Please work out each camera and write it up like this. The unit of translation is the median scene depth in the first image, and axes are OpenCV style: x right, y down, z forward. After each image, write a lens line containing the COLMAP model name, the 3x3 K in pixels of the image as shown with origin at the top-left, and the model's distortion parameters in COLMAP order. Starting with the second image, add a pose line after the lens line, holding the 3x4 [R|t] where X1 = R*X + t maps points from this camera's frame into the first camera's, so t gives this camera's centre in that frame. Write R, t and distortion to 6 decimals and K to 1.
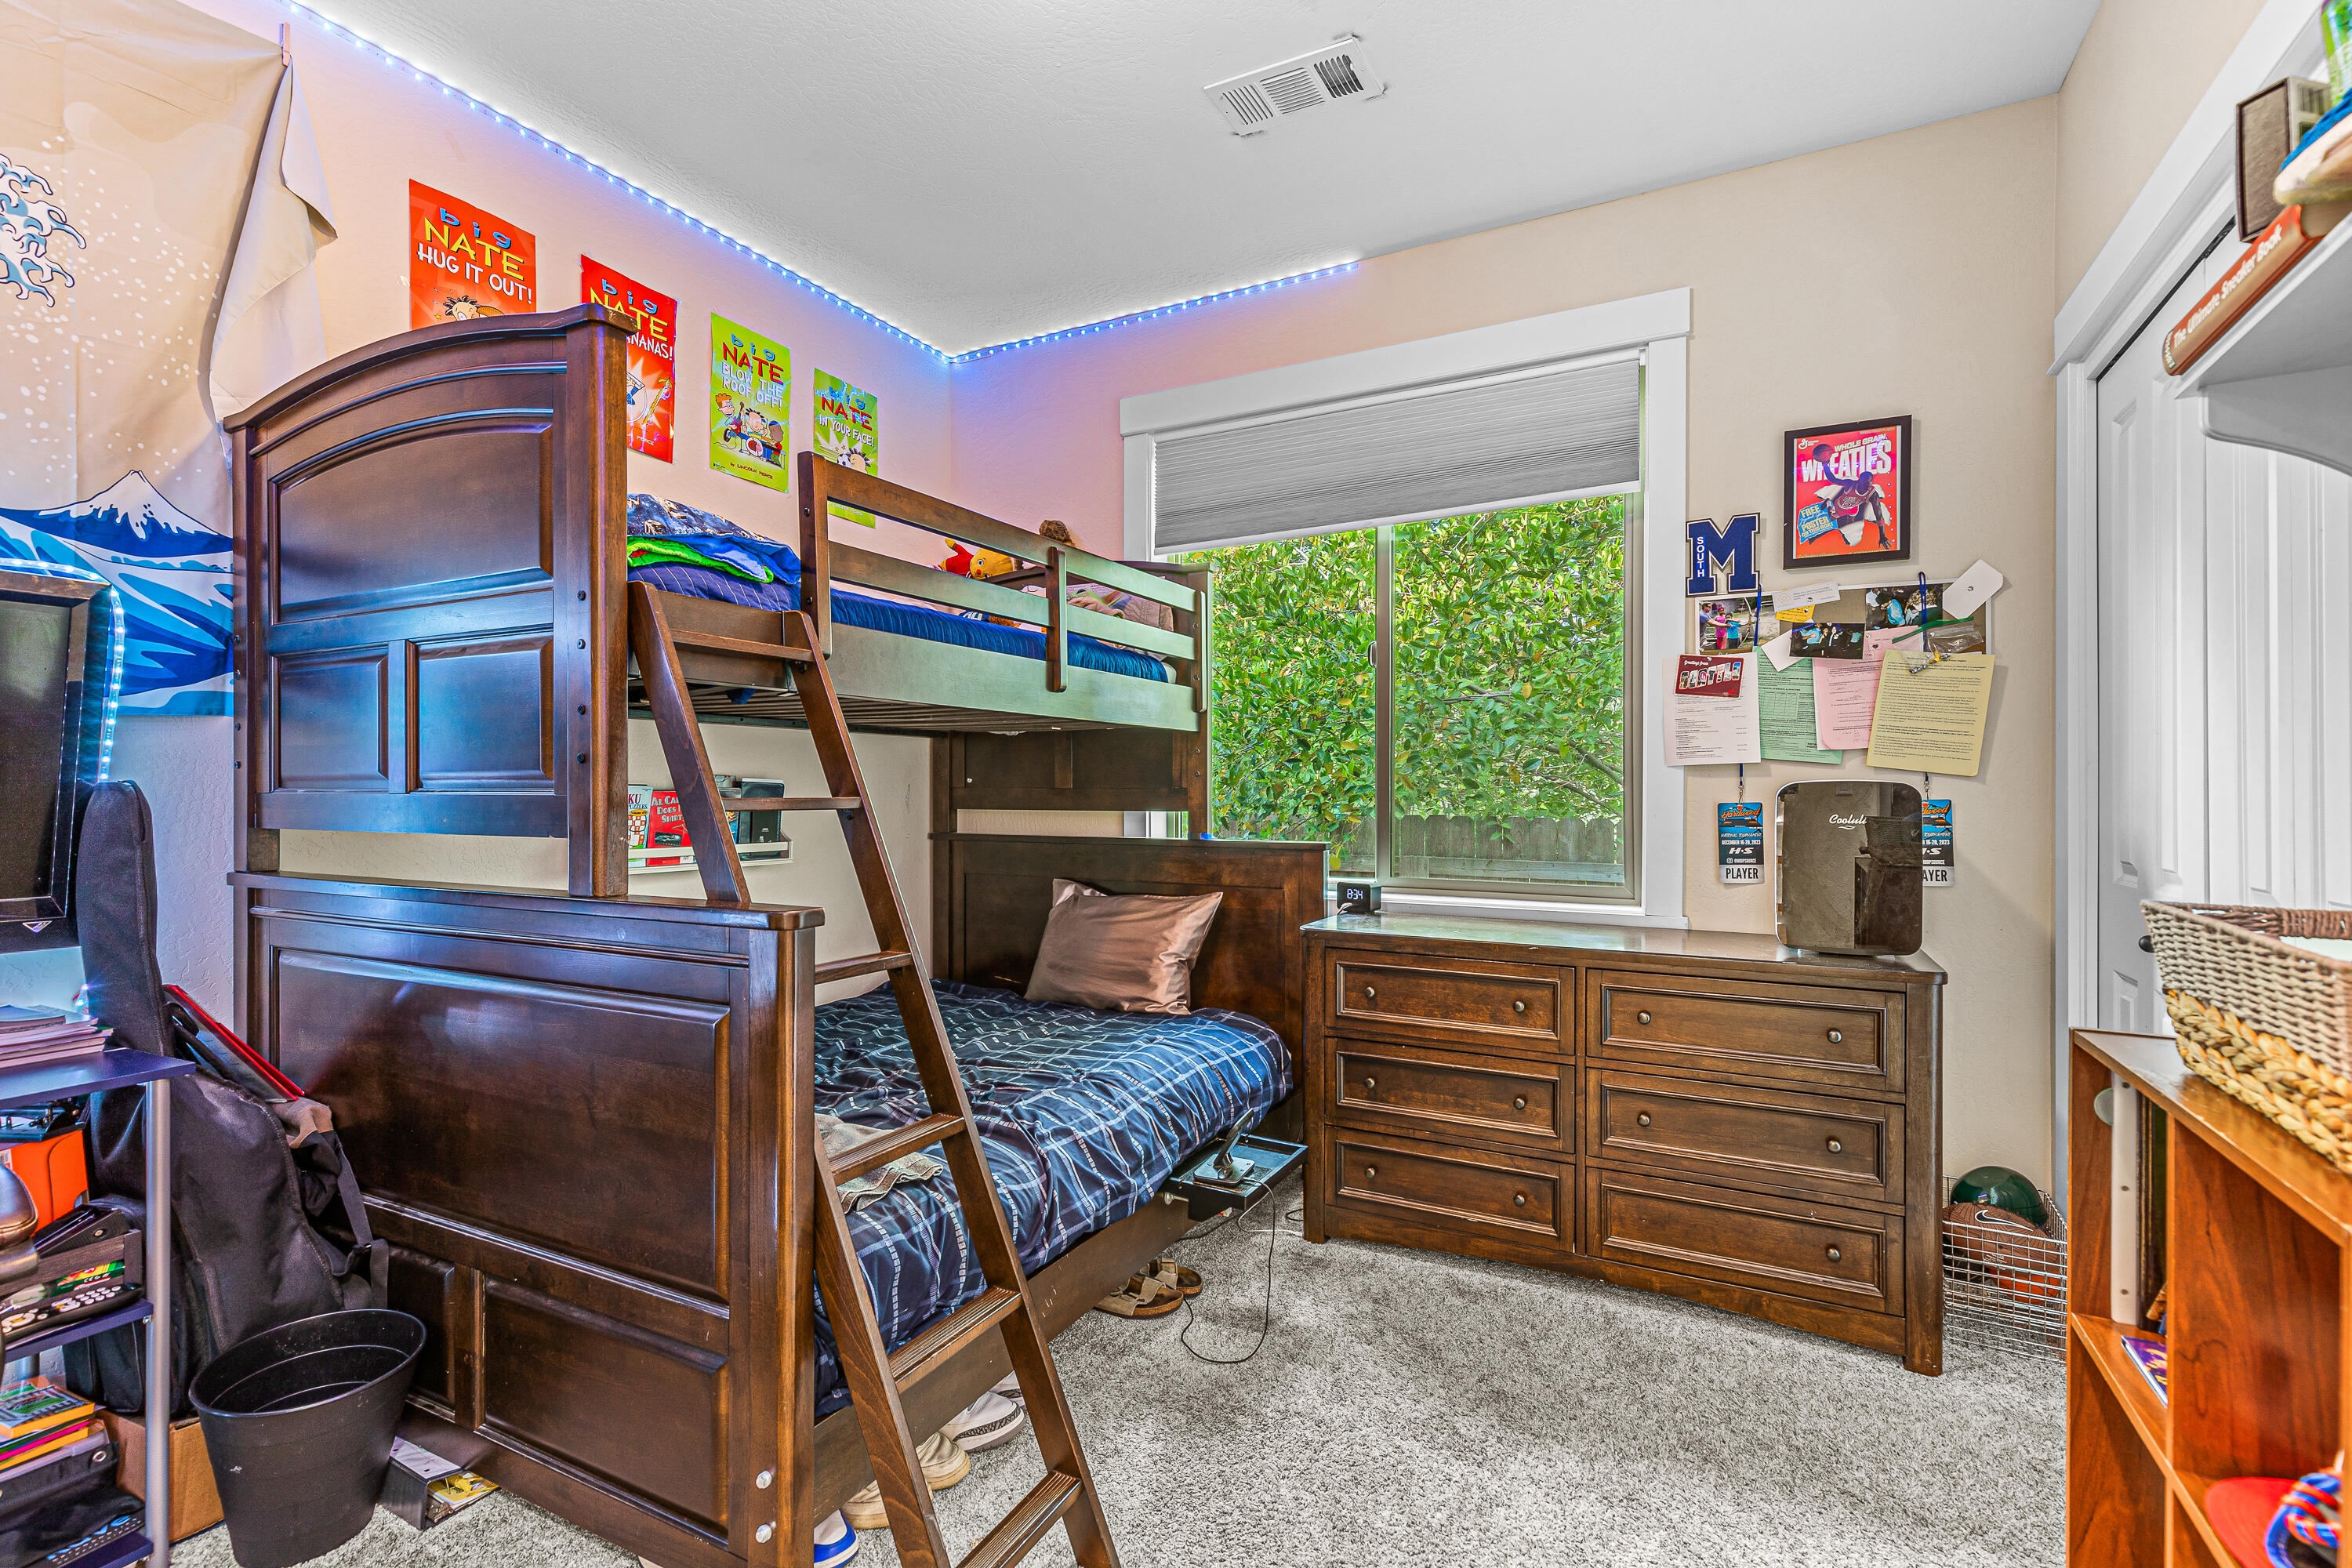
lens RADIAL K [[1073.4, 0, 1176.0], [0, 1073.4, 784.0], [0, 0, 1]] dist [0.001639, 0.000027]
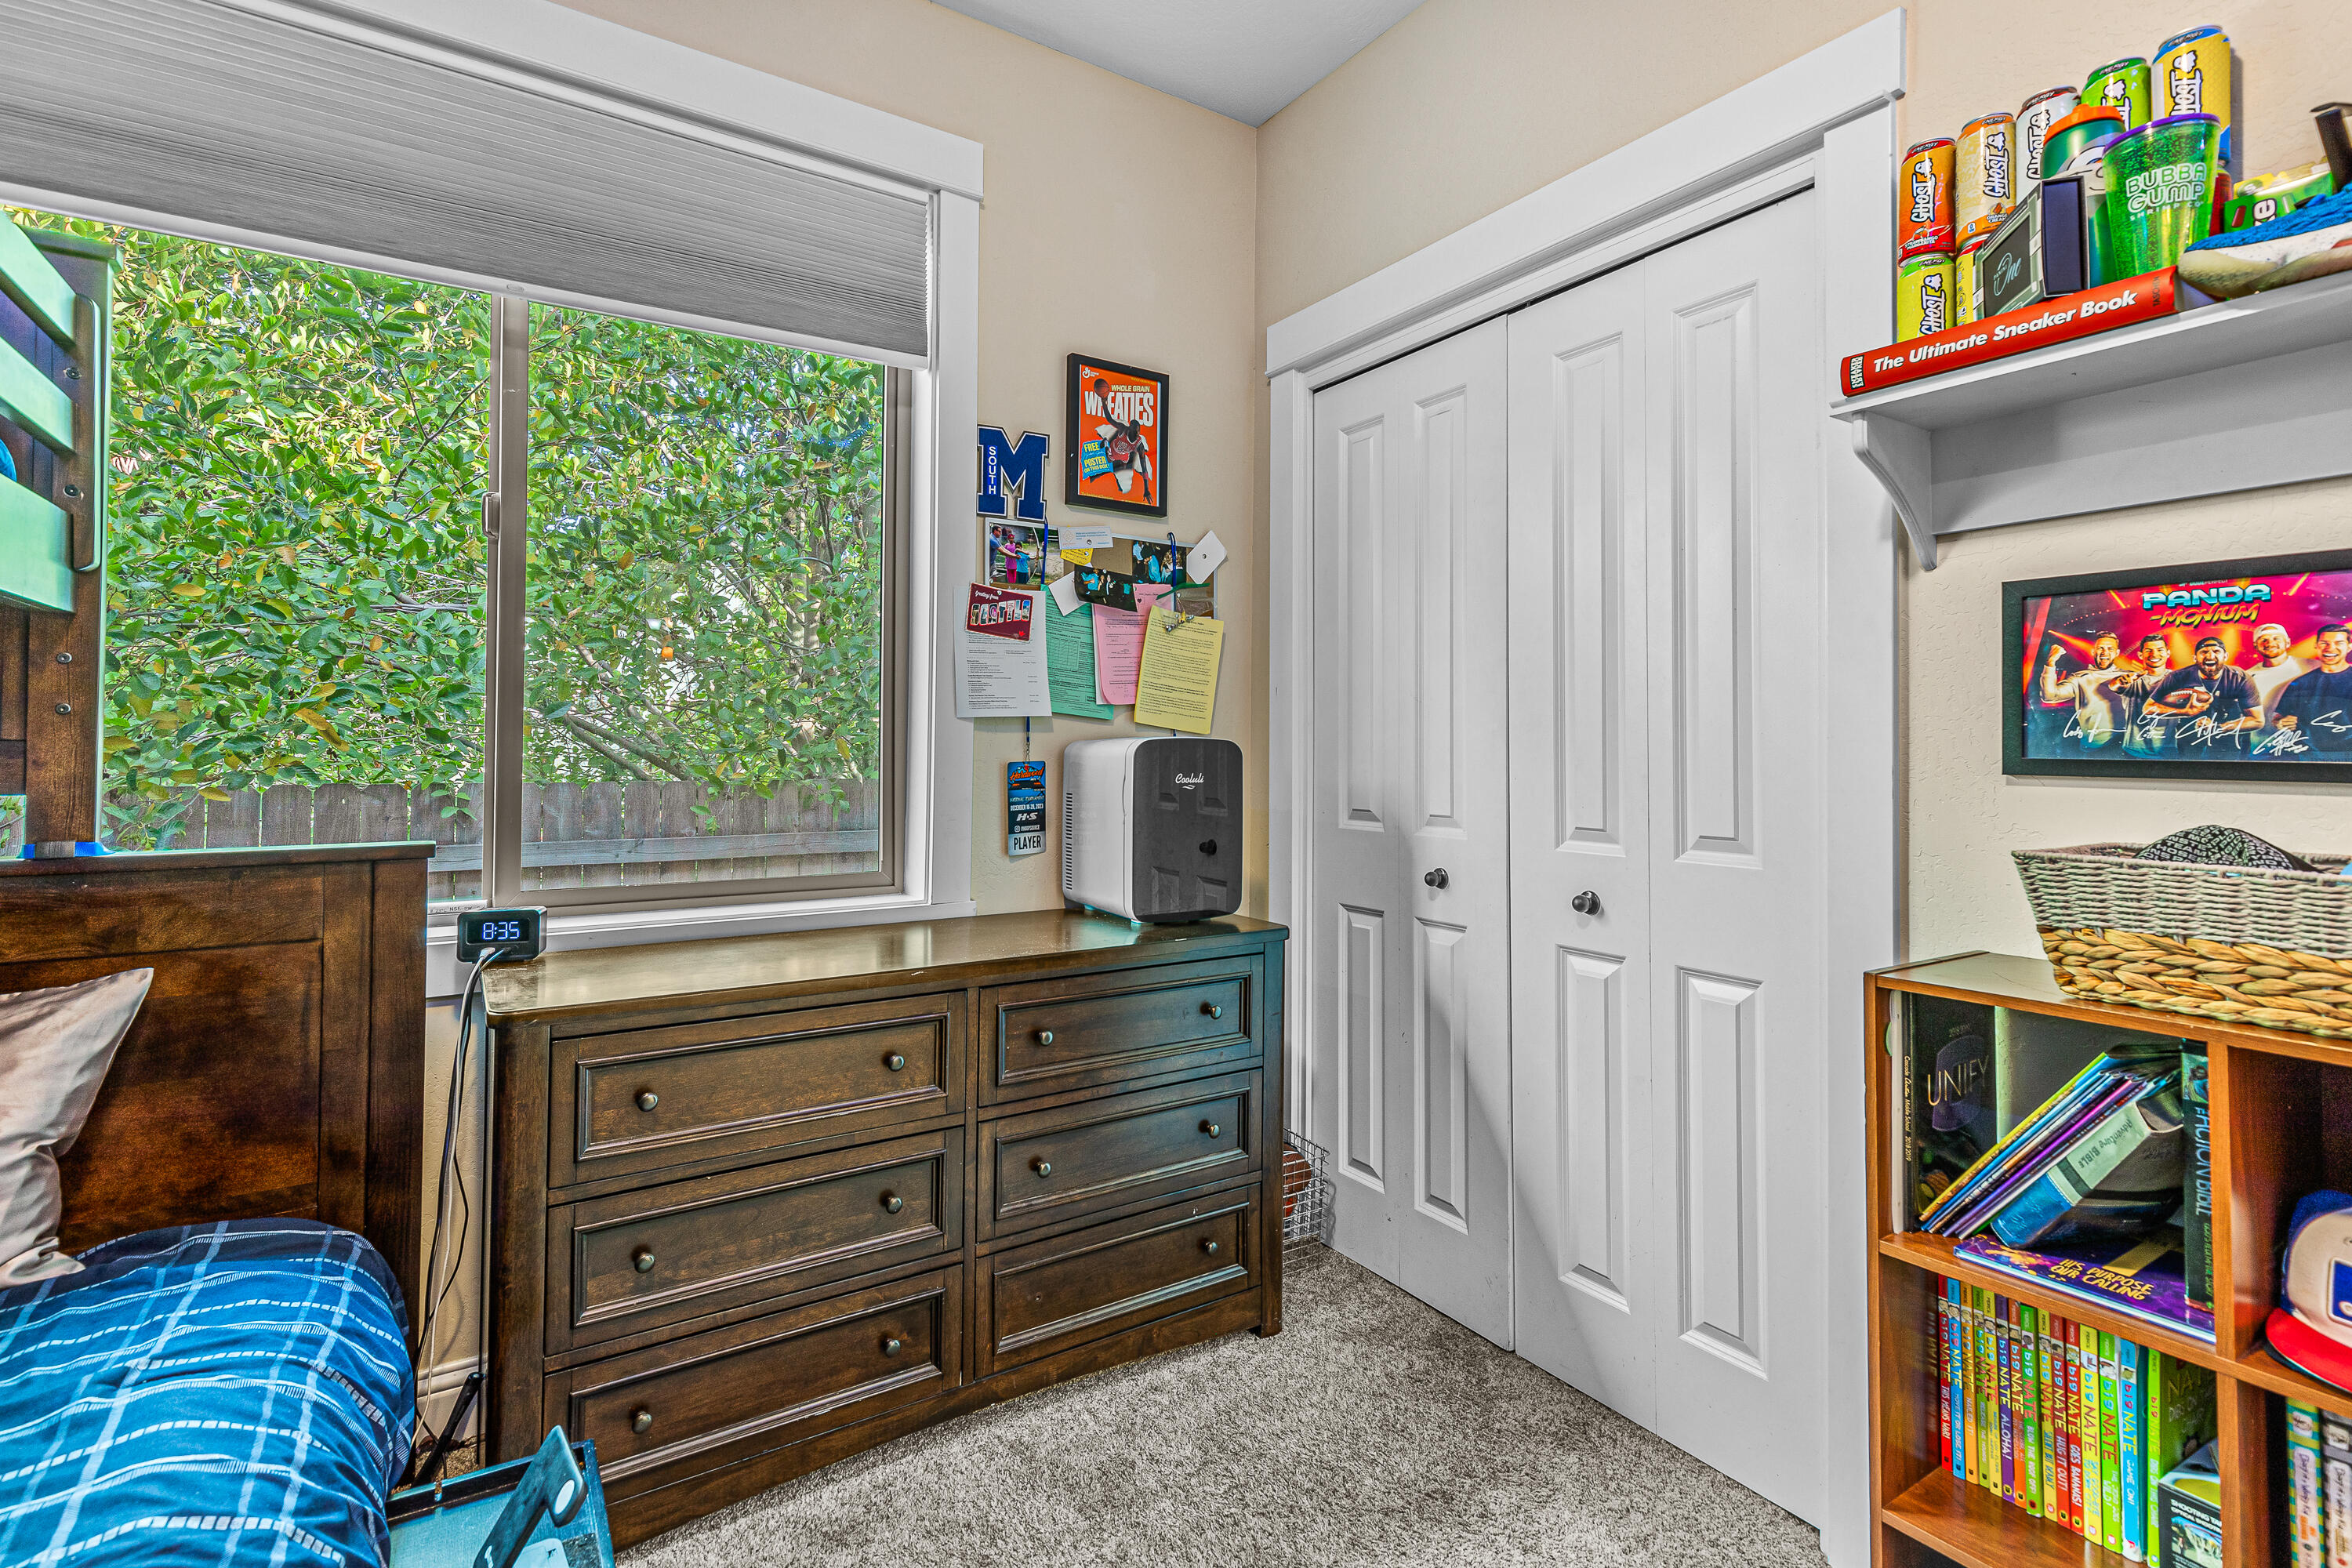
lens RADIAL K [[1105.4, 0, 1180.3], [0, 1105.4, 726.7], [0, 0, 1]] dist [0.009764, -0.000044]
pose [[0.474556, 0.016724, 0.880066, -0.210013], [-0.007996, 0.999860, -0.014689, 0.001245], [-0.880189, -0.000066, 0.474623, 0.477118]]
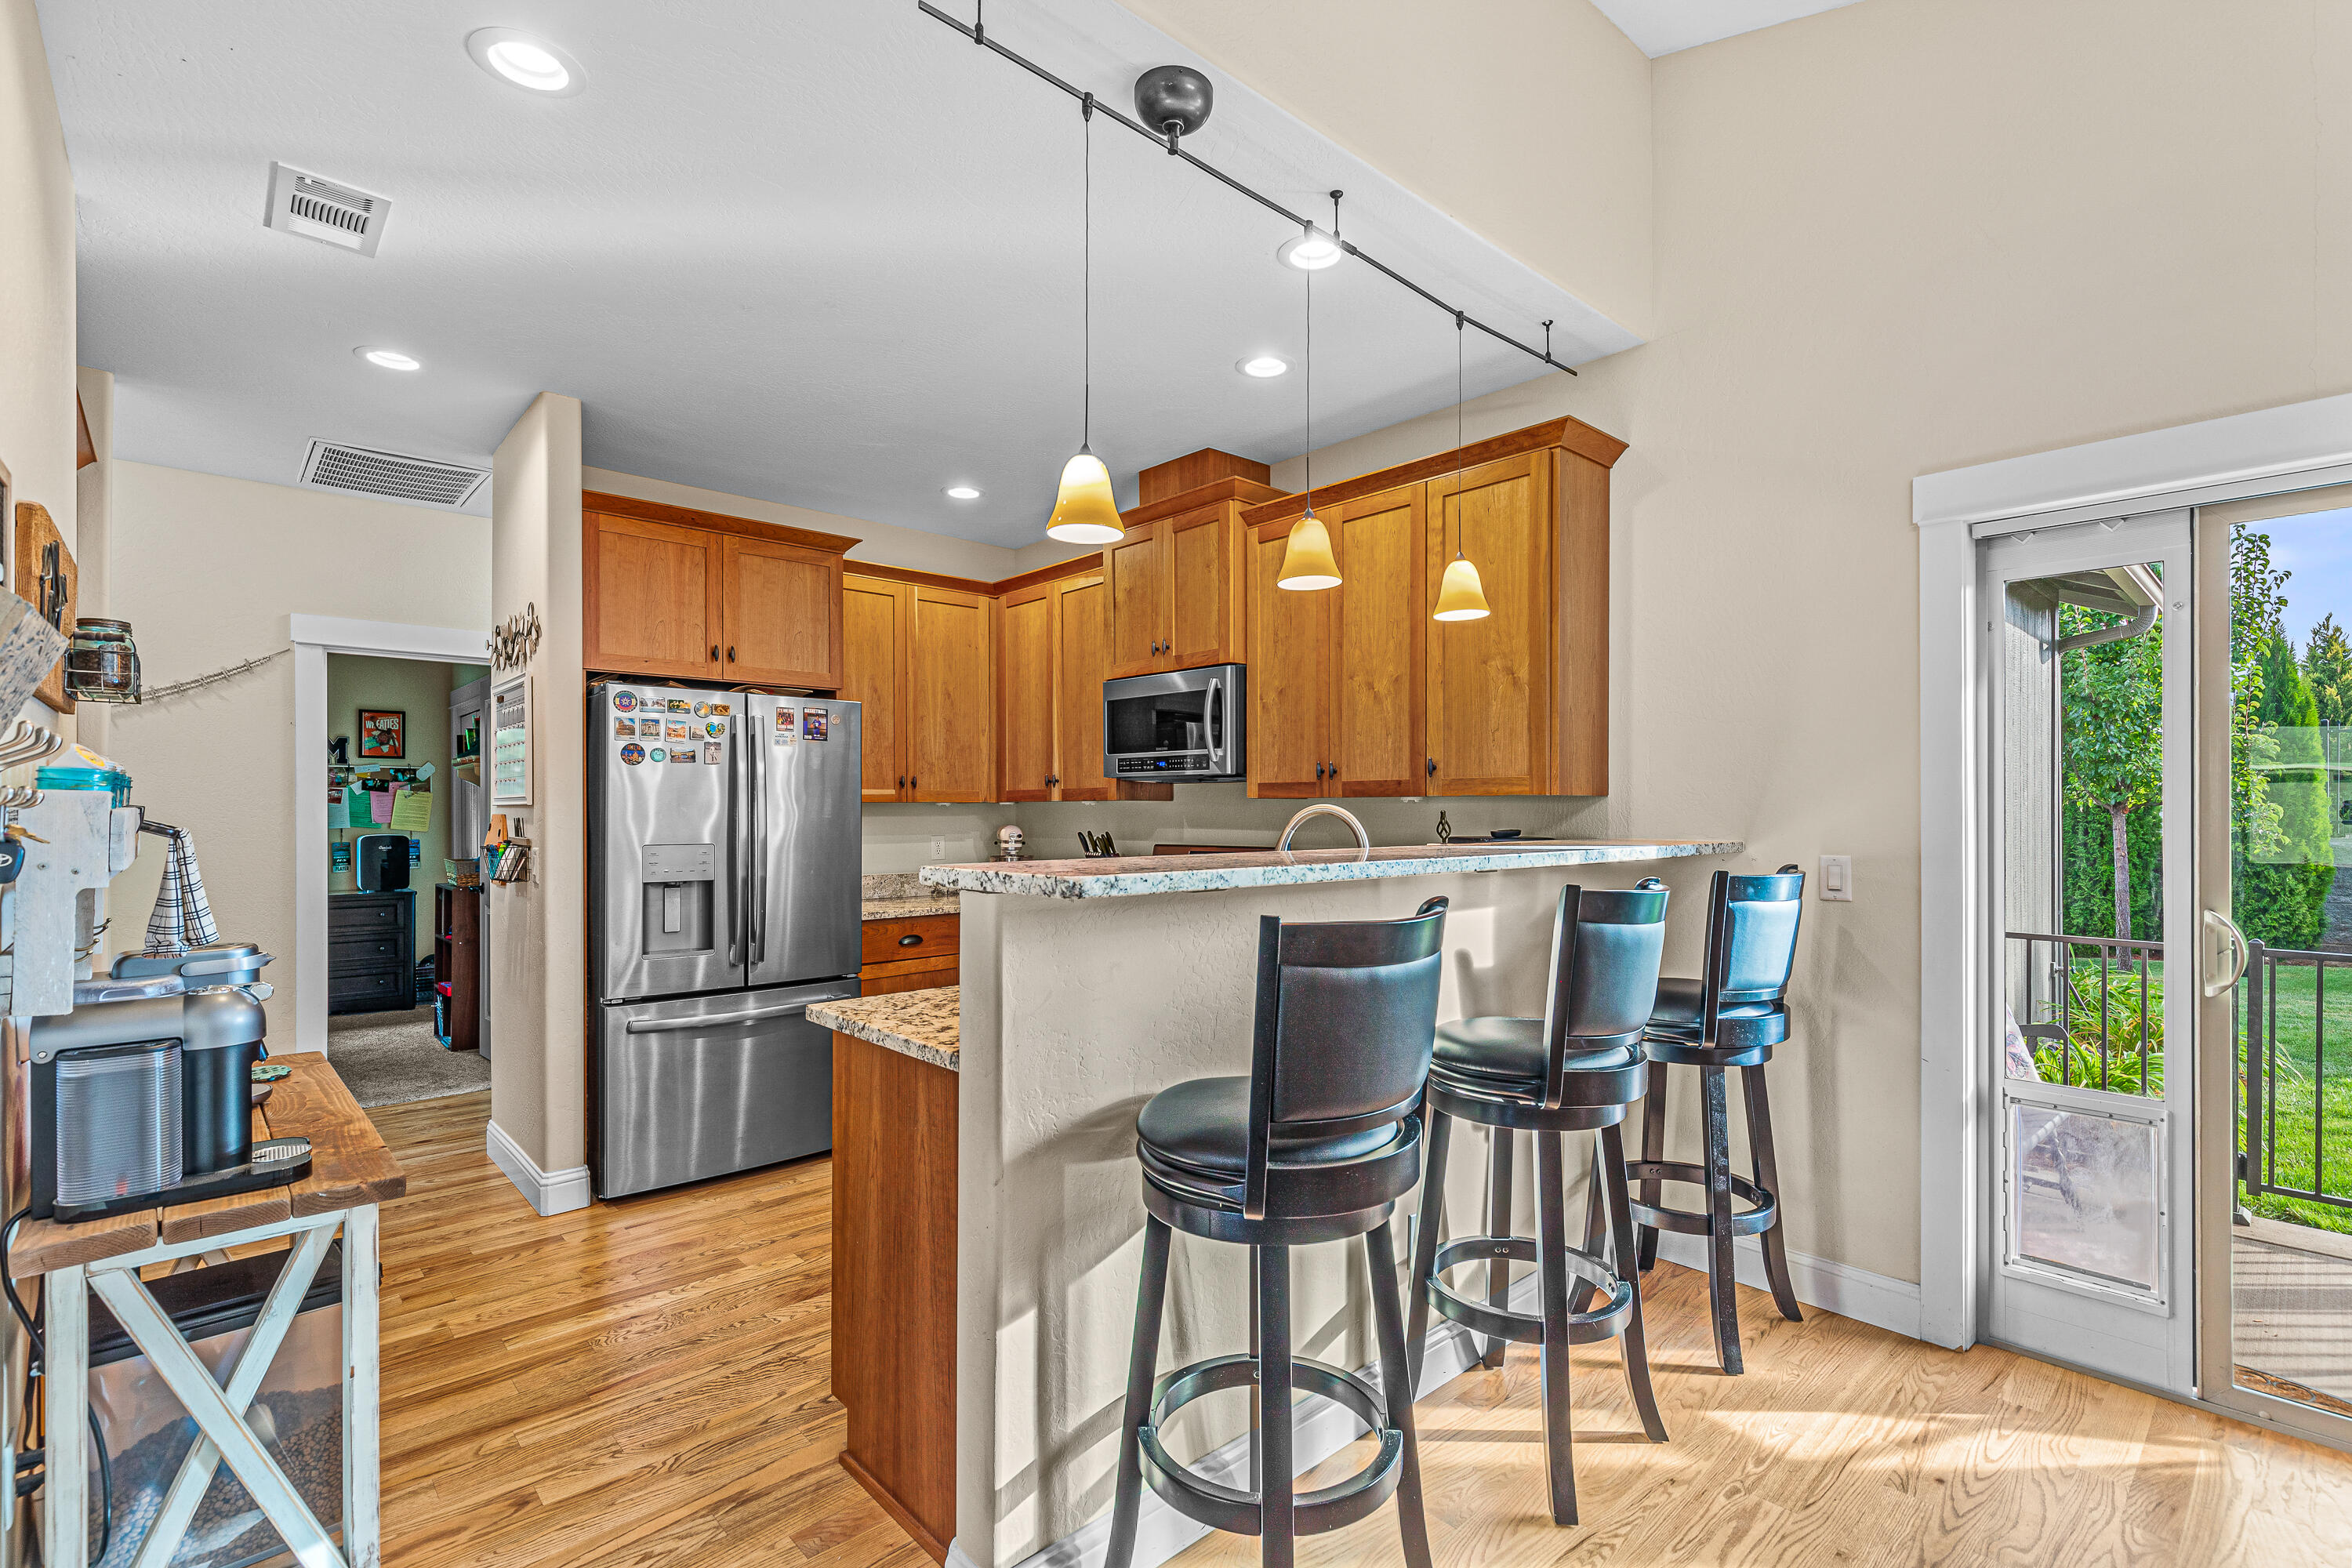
lens RADIAL K [[1052.6, 0, 1181.4], [0, 1052.6, 816.3], [0, 0, 1]] dist [0.001619, 0.000181]
pose [[0.326703, -0.006655, 0.945104, -1.330403], [-0.002490, 0.999966, 0.007902, -0.076644], [-0.945124, -0.004935, 0.326675, -1.923765]]
